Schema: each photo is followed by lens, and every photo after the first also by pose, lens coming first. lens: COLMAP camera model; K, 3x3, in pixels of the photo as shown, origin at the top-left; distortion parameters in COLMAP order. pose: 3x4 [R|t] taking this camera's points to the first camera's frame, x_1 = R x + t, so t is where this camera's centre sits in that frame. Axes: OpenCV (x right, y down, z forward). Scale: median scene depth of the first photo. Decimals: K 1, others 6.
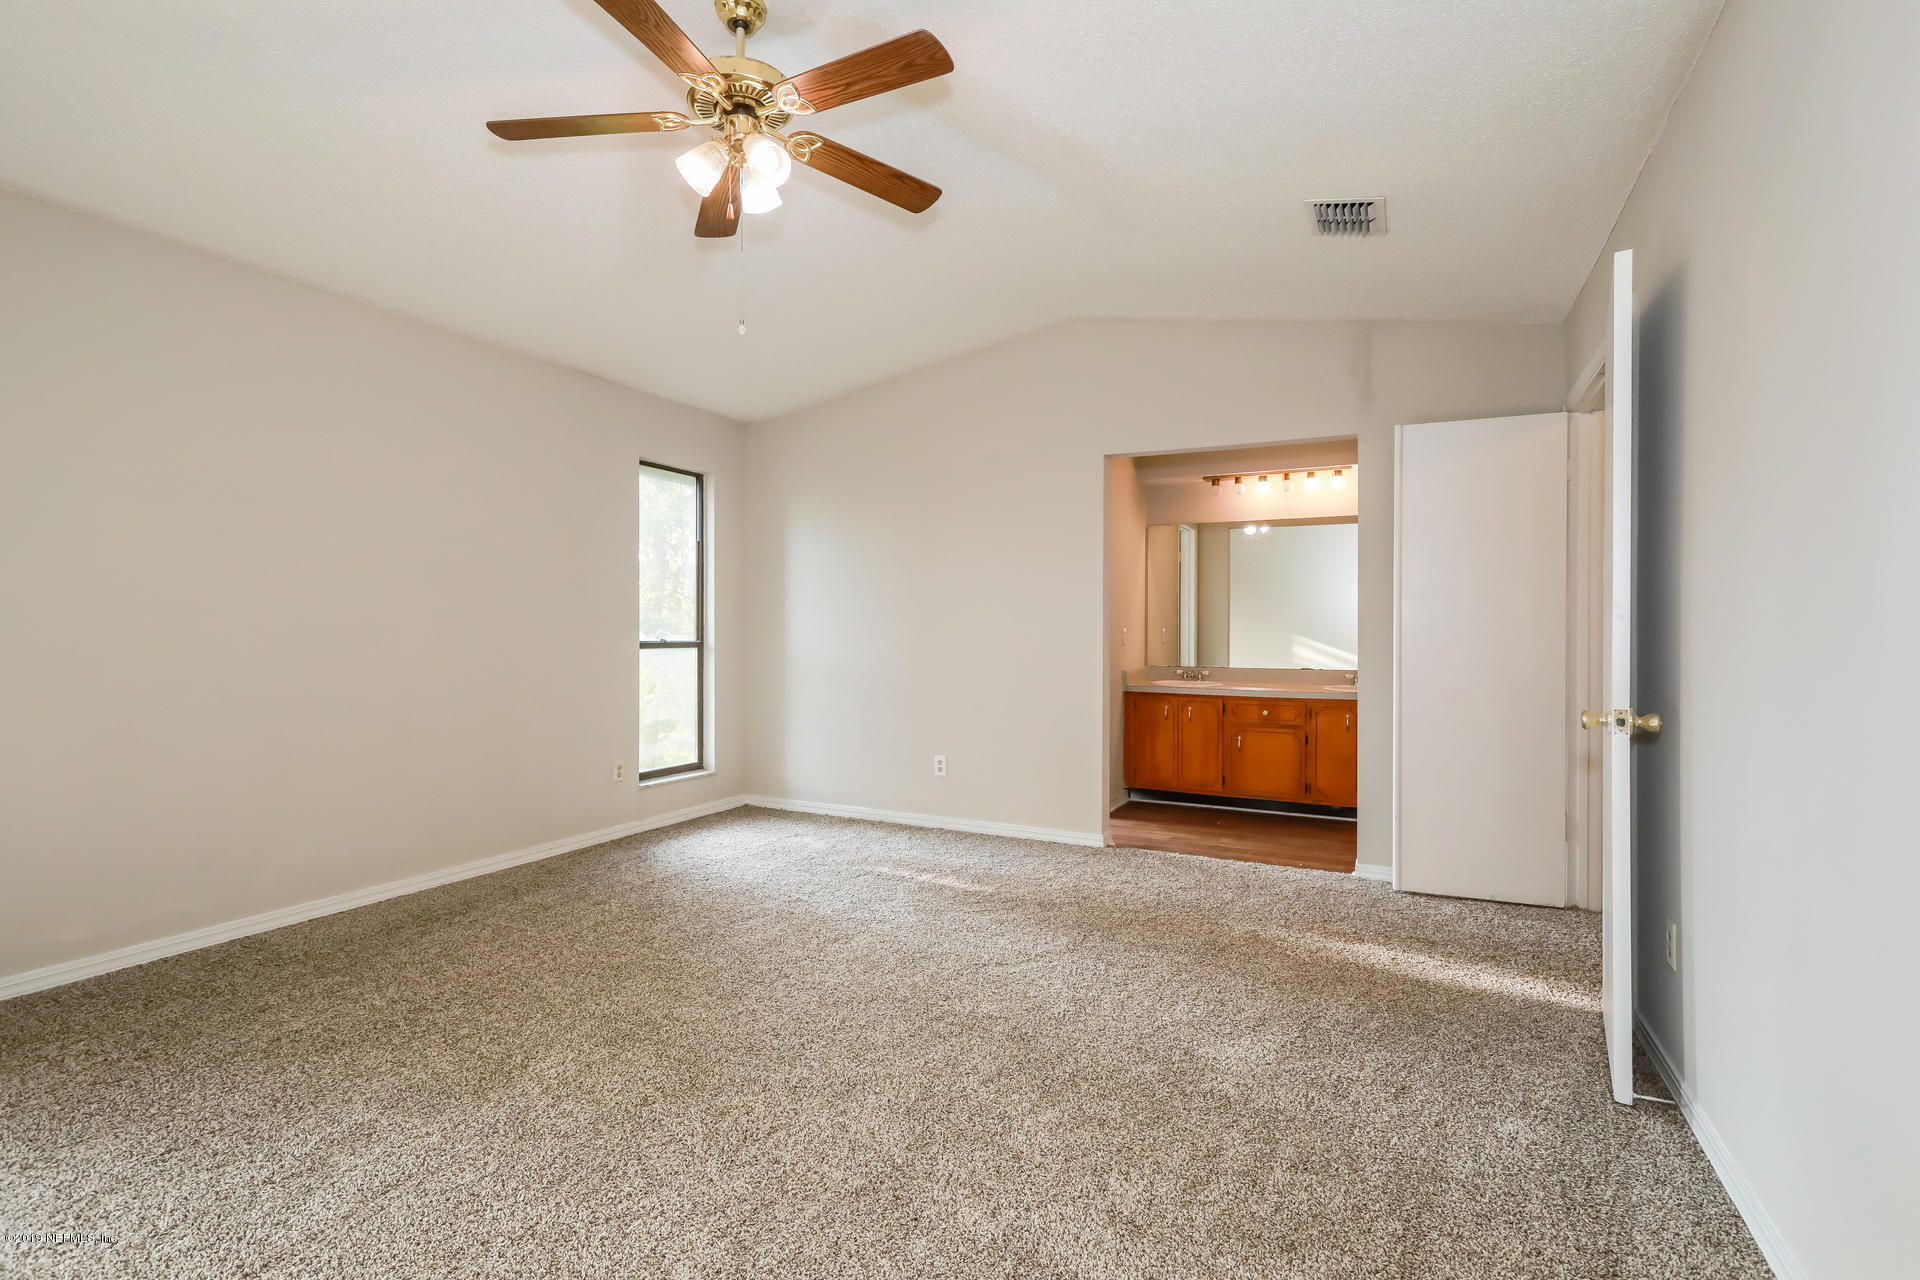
lens RADIAL K [[914.8, 0, 954.5], [0, 914.8, 634.0], [0, 0, 1]] dist [0.004288, 0.000401]
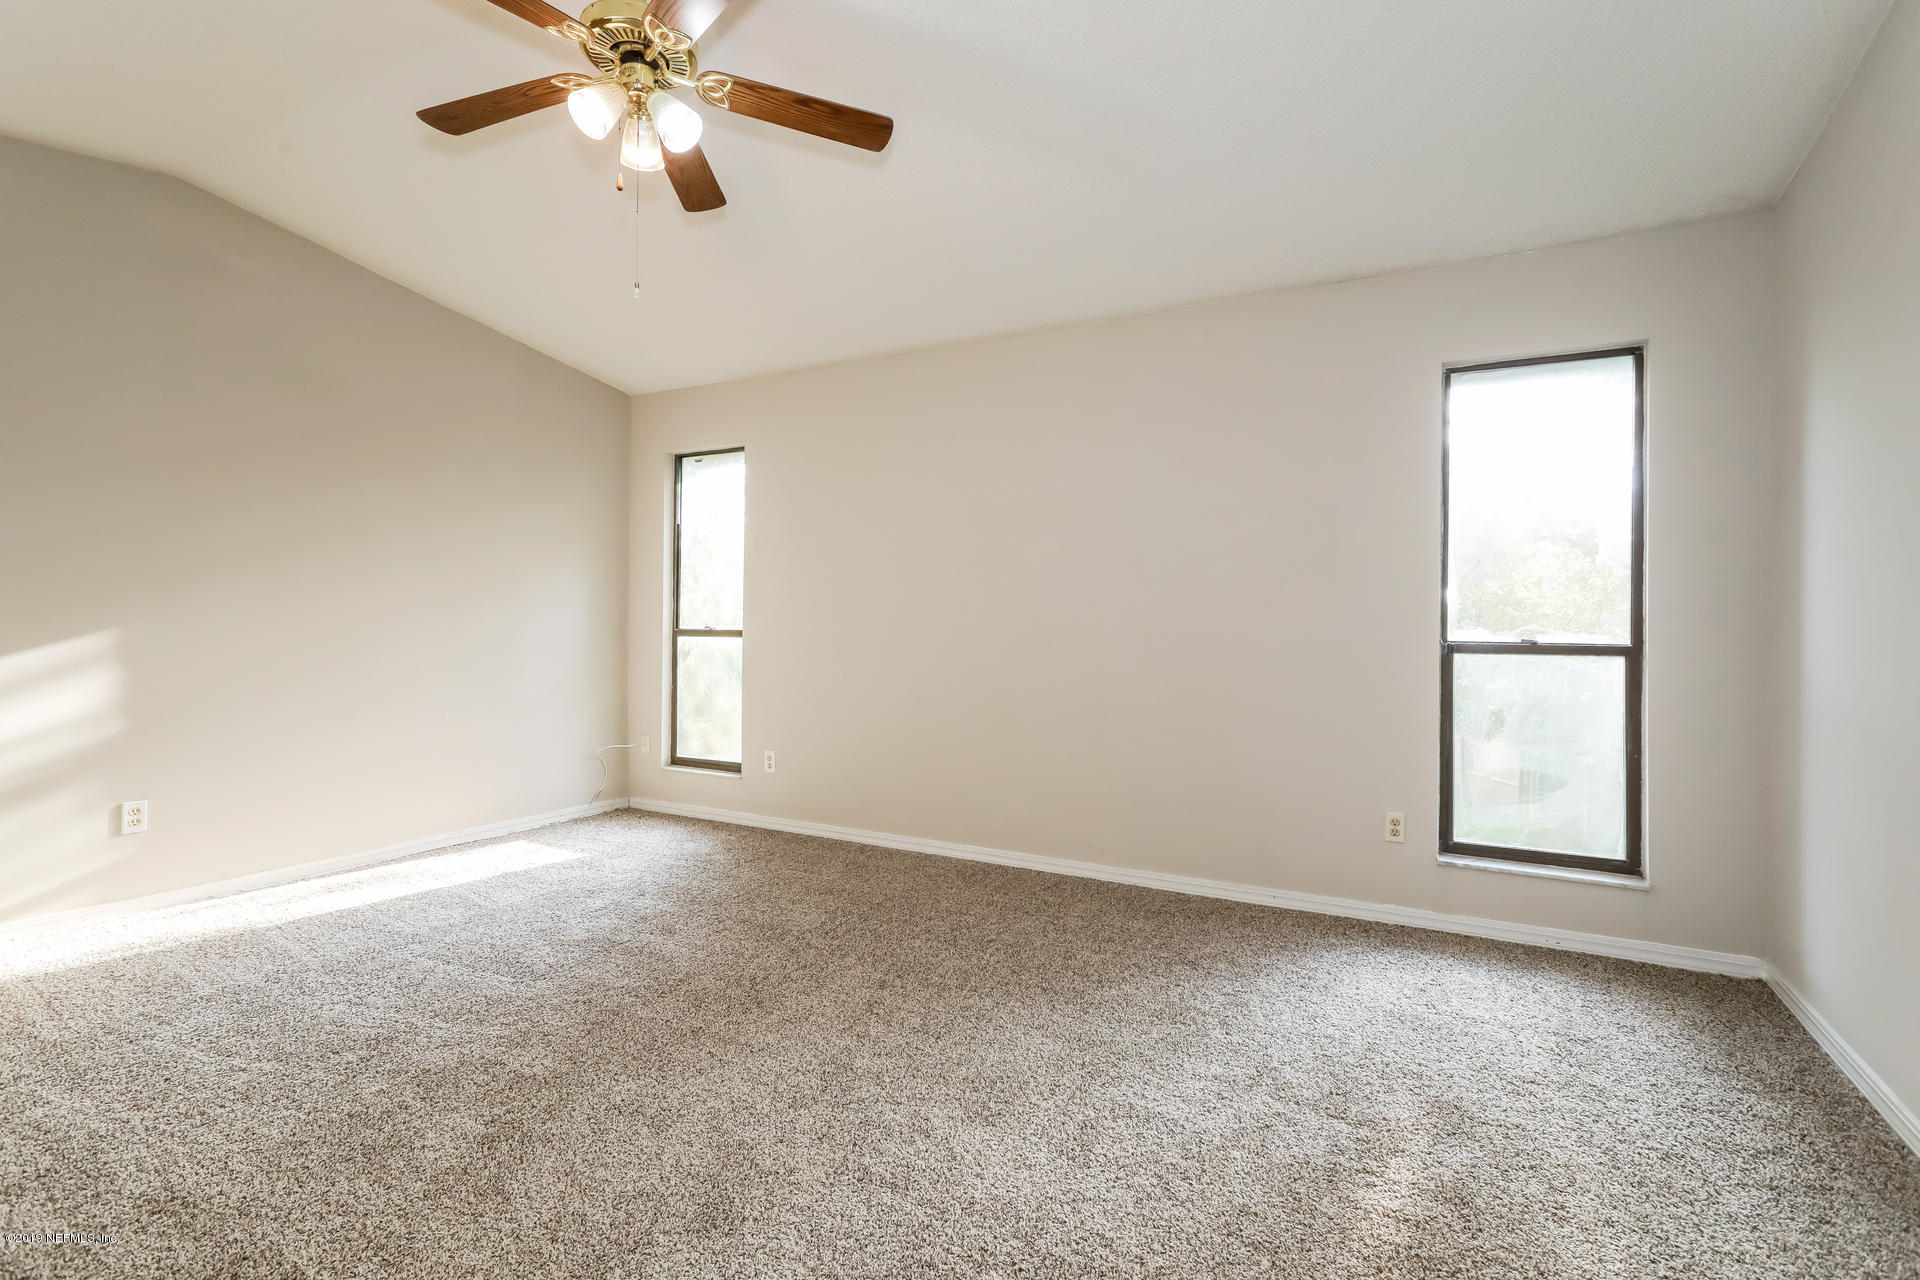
lens RADIAL K [[914.8, 0, 954.7], [0, 914.8, 628.6], [0, 0, 1]] dist [0.004288, 0.000401]
pose [[-0.053661, 0.002388, -0.998556, 0.323422], [-0.011584, 0.999928, 0.003013, 0.000612], [0.998492, 0.011729, -0.053630, 0.653876]]
